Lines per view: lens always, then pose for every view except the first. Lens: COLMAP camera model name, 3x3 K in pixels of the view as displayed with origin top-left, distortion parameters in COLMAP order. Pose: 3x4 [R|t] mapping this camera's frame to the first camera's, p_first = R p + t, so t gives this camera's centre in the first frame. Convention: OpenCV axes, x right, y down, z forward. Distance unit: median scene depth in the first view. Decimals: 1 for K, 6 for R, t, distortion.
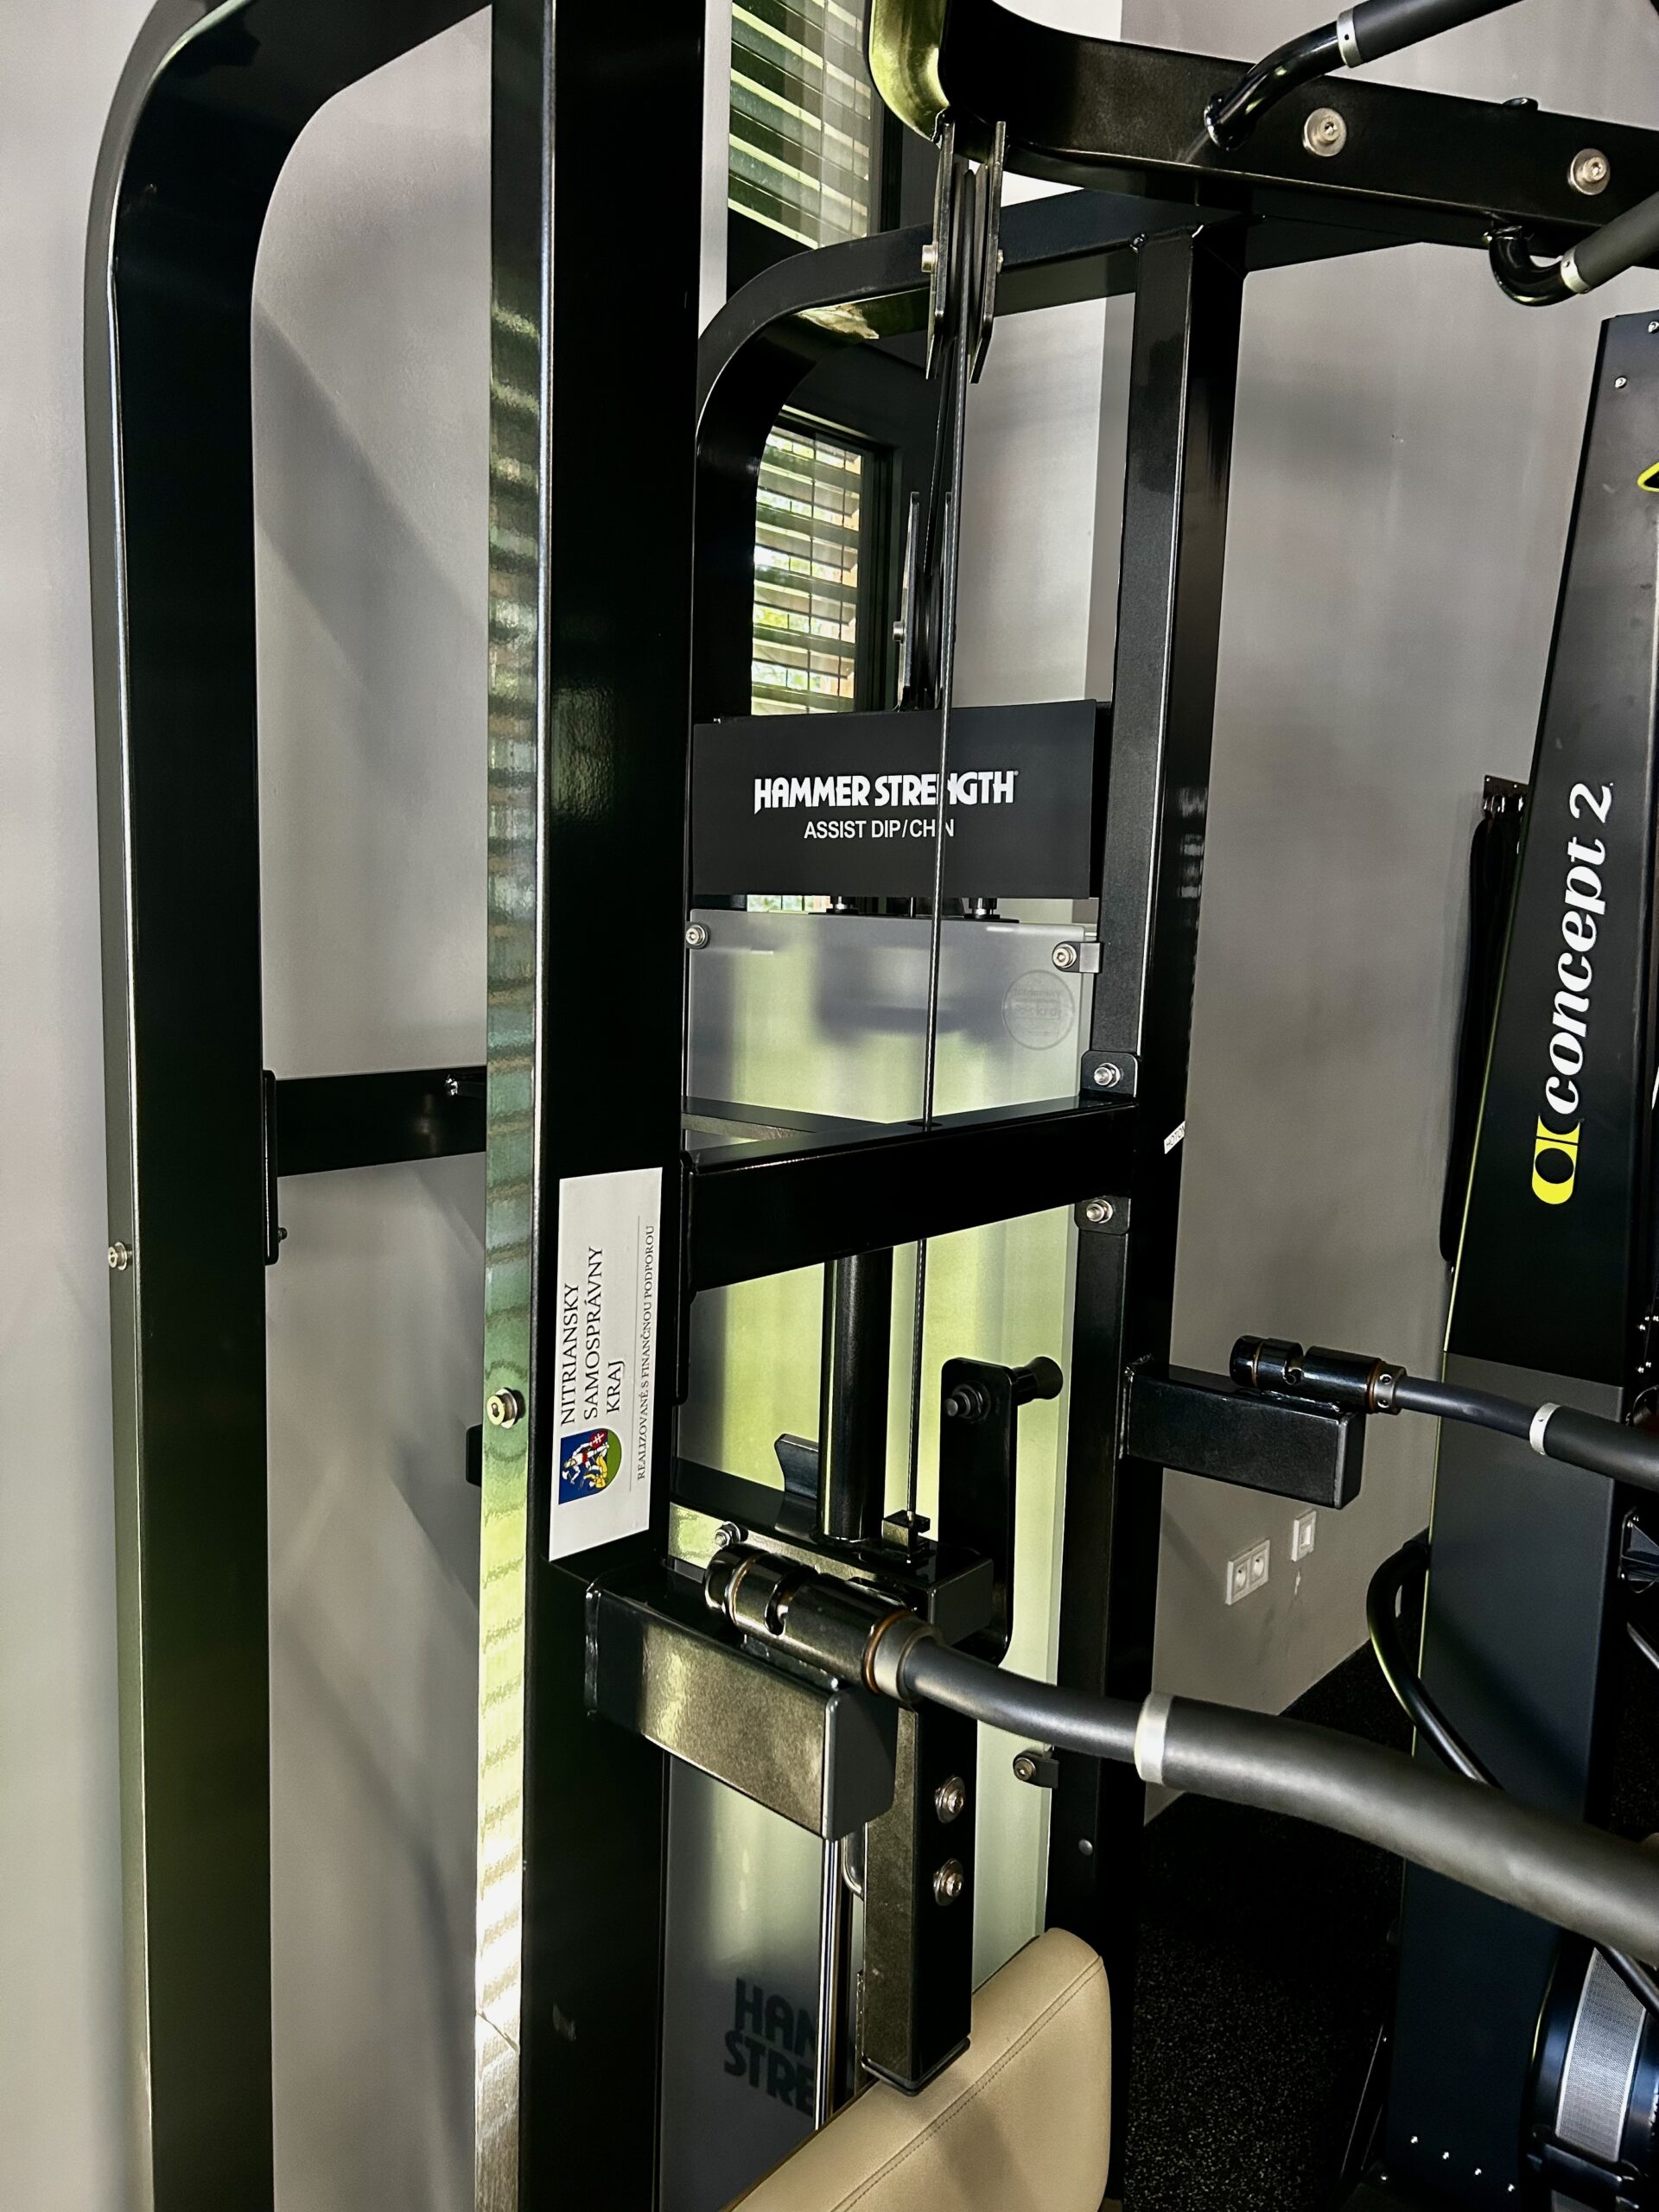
lens RADIAL K [[1676.0, 0, 828.8], [0, 1676.0, 1109.2], [0, 0, 1]] dist [0.049571, -0.060412]
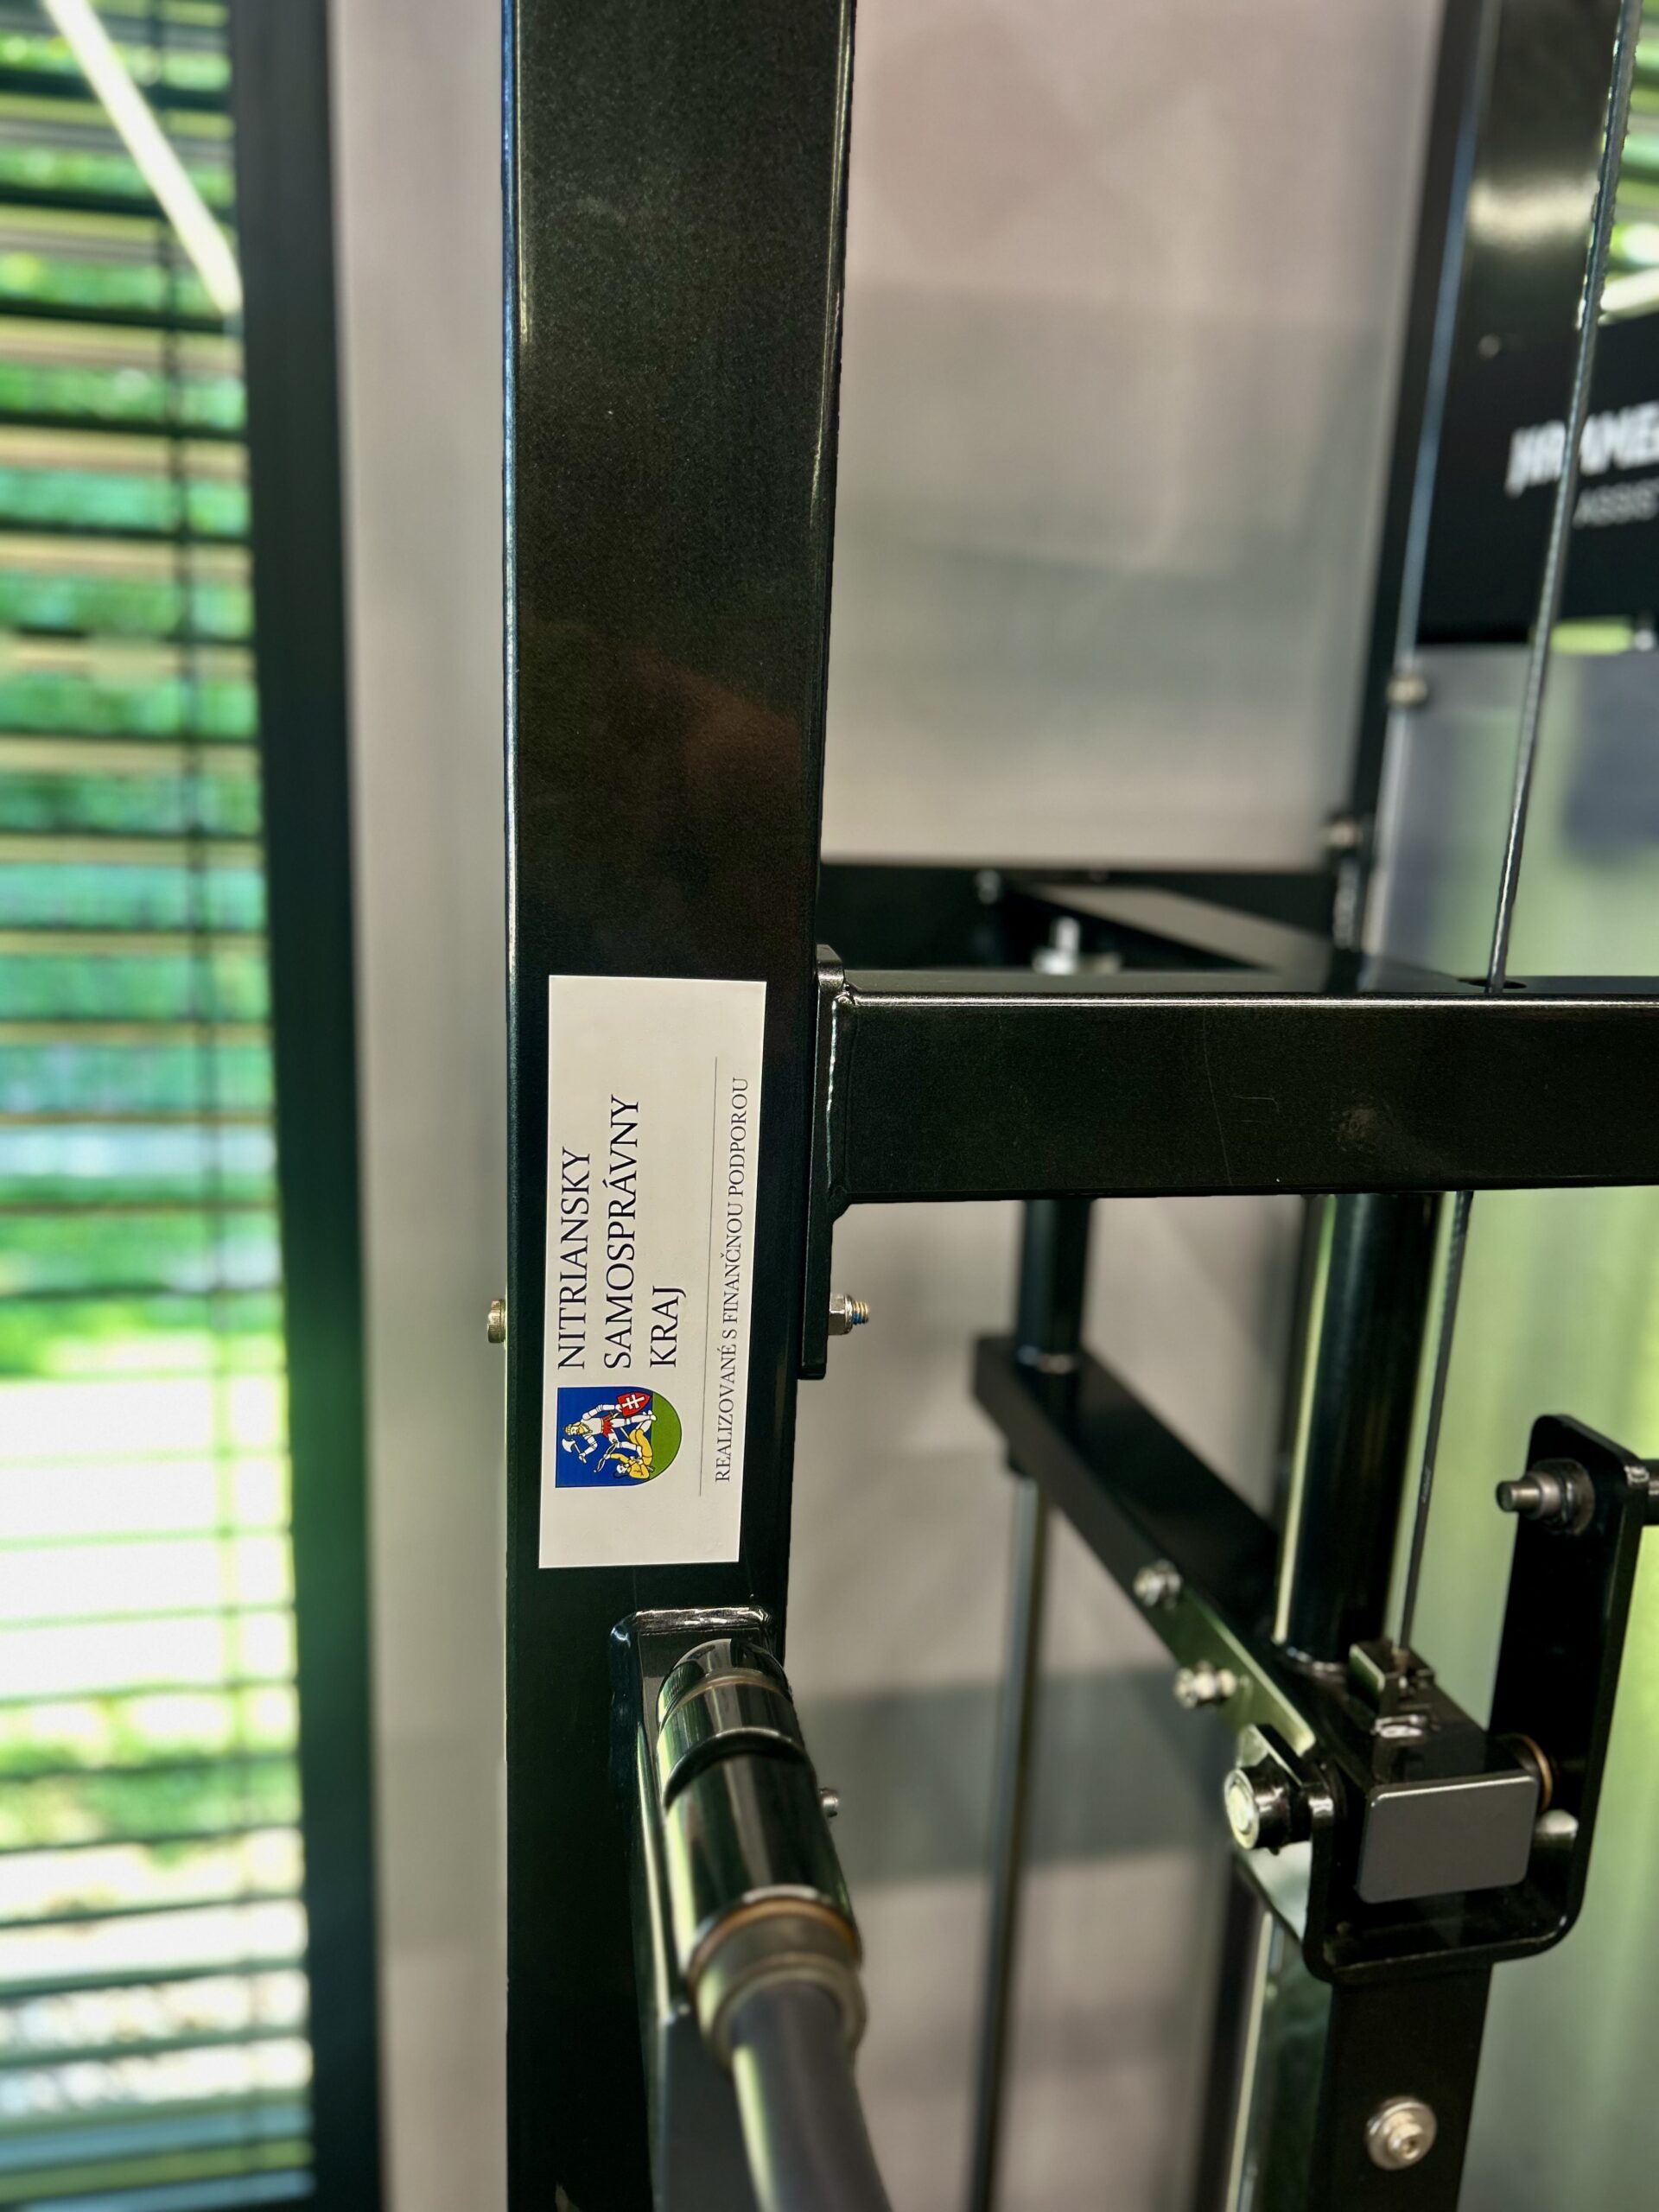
lens RADIAL K [[1676.0, 0, 831.8], [0, 1676.0, 1102.3], [0, 0, 1]] dist [0.049571, -0.060412]
pose [[0.792485, 0.144886, -0.592432, 0.270691], [-0.096820, 0.988941, 0.112342, 0.008268], [0.602157, -0.031670, 0.797749, 0.540163]]
